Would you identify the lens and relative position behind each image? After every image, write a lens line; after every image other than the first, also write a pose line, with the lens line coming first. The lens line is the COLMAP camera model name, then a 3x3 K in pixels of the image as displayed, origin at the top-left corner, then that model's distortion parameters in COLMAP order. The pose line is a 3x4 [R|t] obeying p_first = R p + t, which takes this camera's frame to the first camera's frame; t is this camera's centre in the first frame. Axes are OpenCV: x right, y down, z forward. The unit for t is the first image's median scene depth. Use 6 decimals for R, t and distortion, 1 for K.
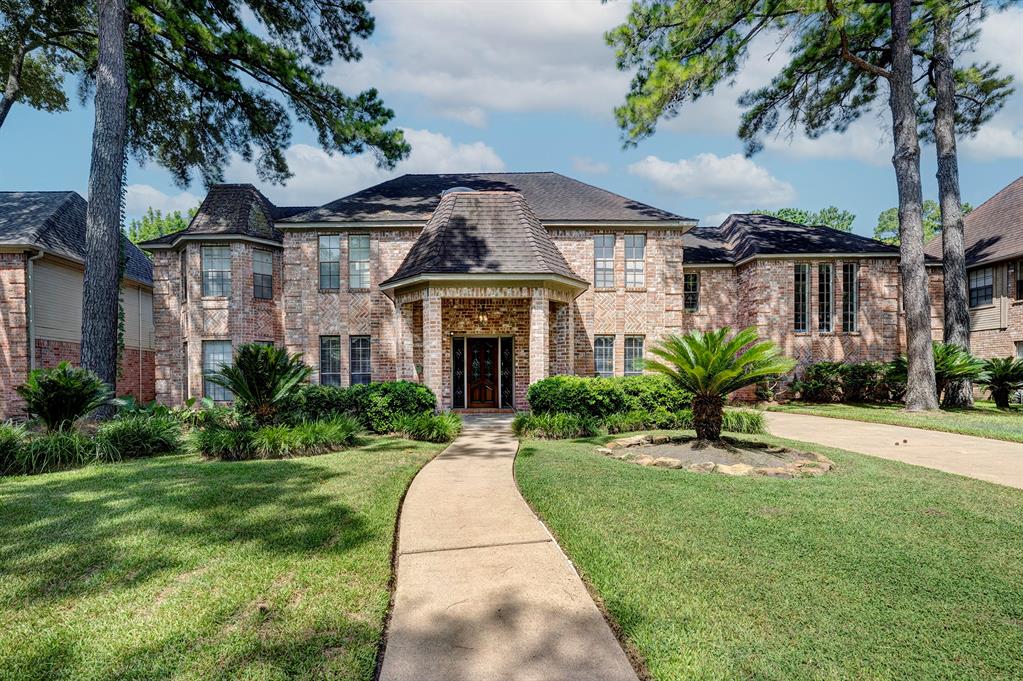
lens RADIAL K [[417.5, 0, 514.2], [0, 417.5, 384.4], [0, 0, 1]] dist [0.012098, 0.000182]
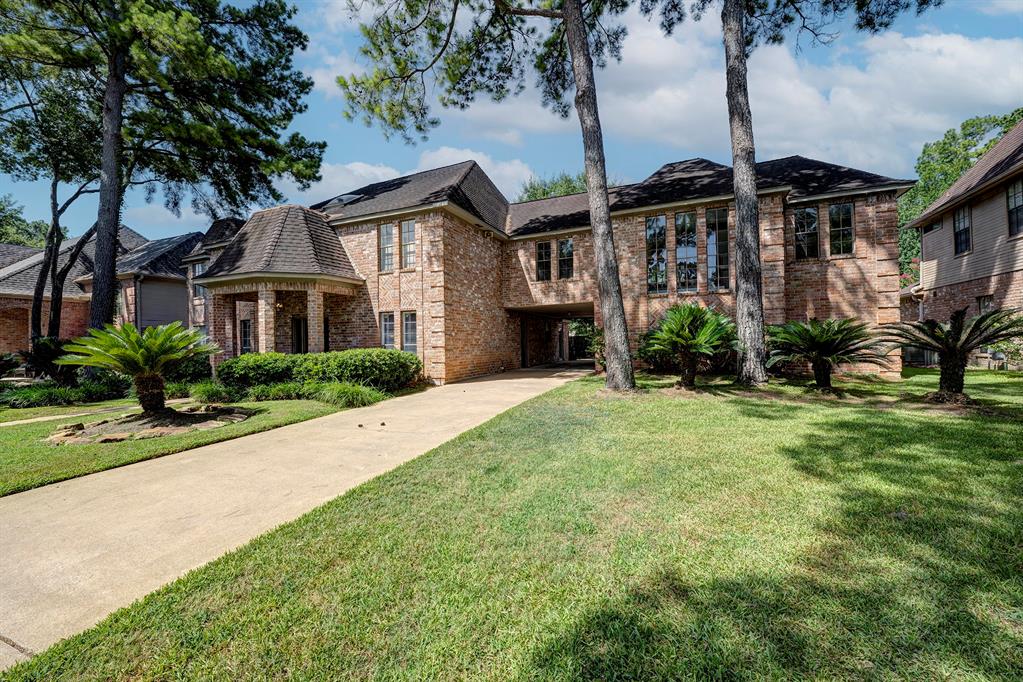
lens RADIAL K [[417.5, 0, 512.1], [0, 417.5, 337.6], [0, 0, 1]] dist [0.012098, 0.000182]
pose [[0.912552, -0.018032, -0.408564, 0.984511], [0.007444, 0.999594, -0.027490, -0.015770], [0.408894, 0.022045, 0.912316, 0.107460]]
